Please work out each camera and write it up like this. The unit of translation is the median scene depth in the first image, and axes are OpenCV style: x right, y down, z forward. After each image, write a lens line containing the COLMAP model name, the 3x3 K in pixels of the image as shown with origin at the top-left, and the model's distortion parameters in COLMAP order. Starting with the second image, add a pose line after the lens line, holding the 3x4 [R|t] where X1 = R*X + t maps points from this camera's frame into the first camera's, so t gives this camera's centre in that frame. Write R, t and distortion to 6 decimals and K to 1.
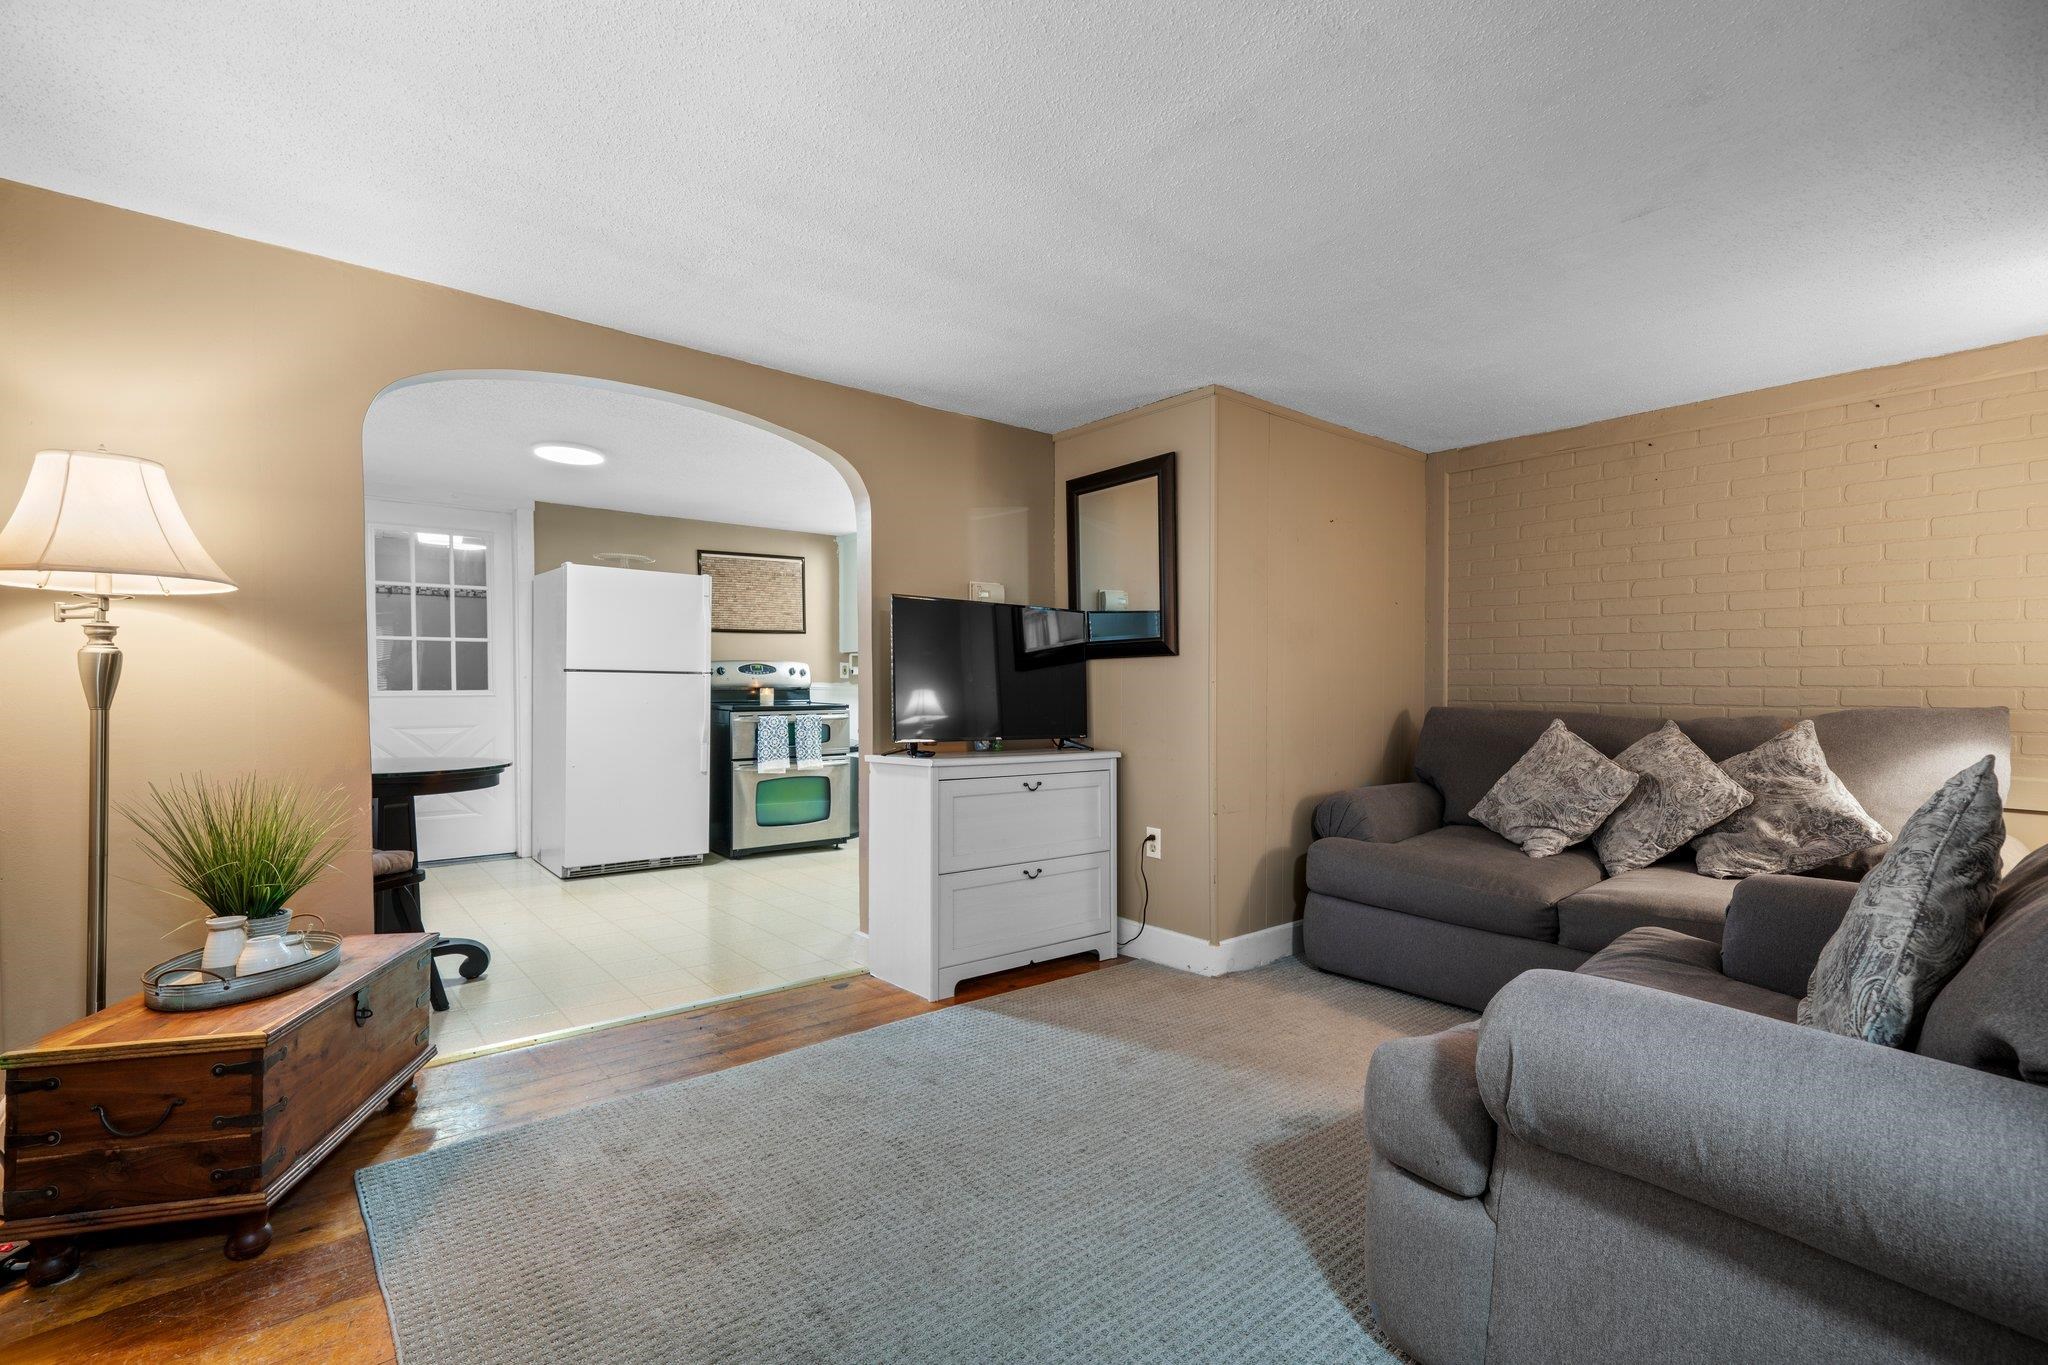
lens RADIAL K [[941.2, 0, 1025.1], [0, 941.2, 698.7], [0, 0, 1]] dist [-0.000439, -0.000056]
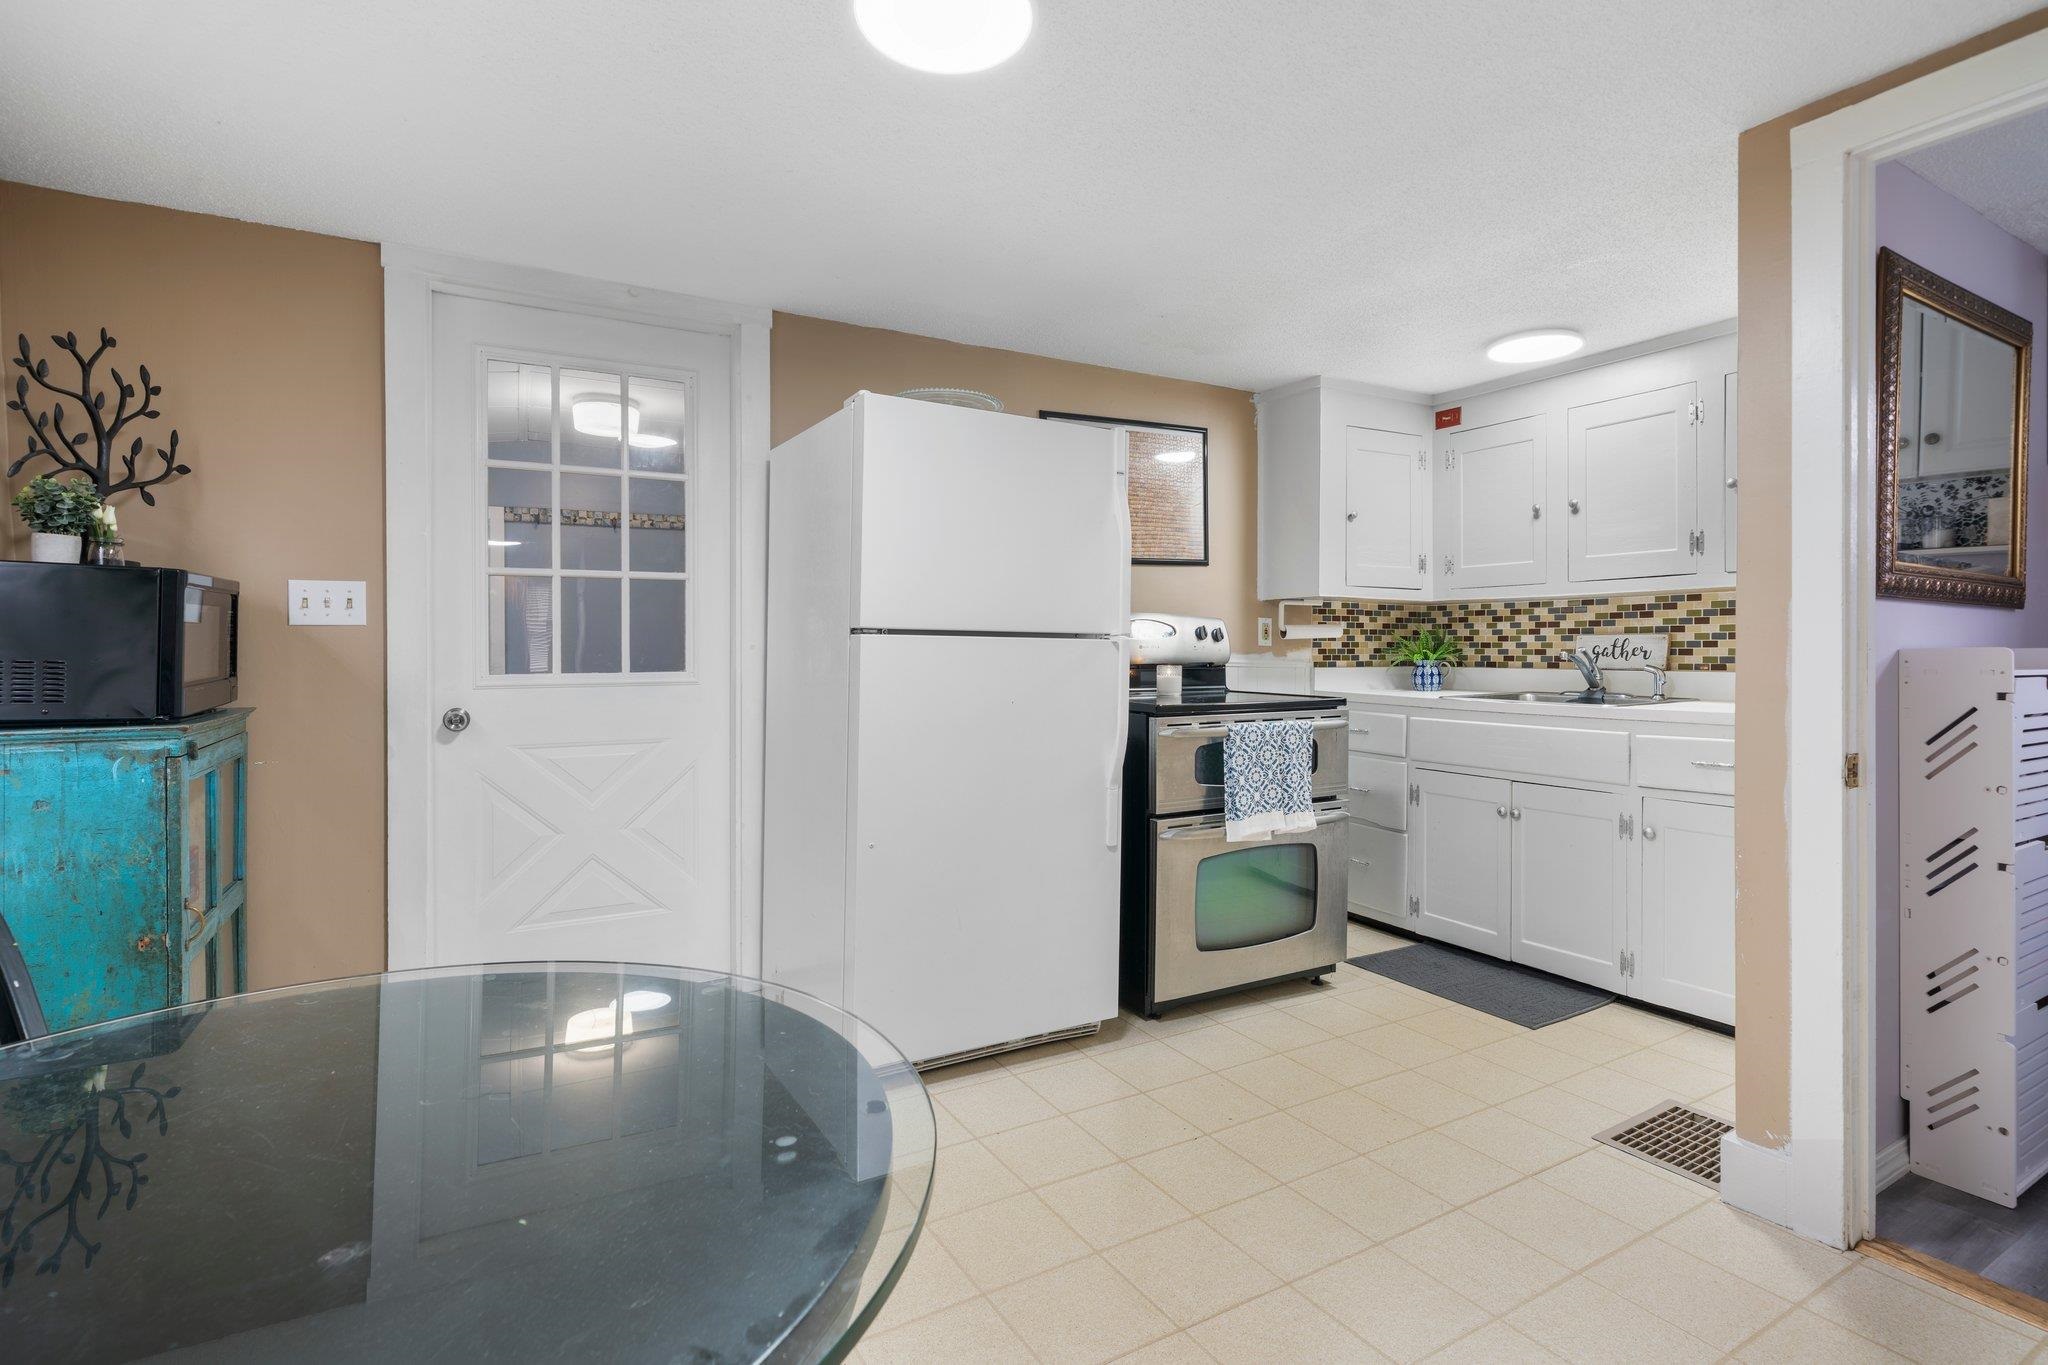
lens RADIAL K [[941.2, 0, 992.0], [0, 941.2, 643.0], [0, 0, 1]] dist [-0.000439, -0.000056]
pose [[0.985756, -0.004224, -0.168130, -0.311066], [0.000357, 0.999735, -0.023024, -0.012806], [0.168183, 0.022636, 0.985496, 0.506786]]
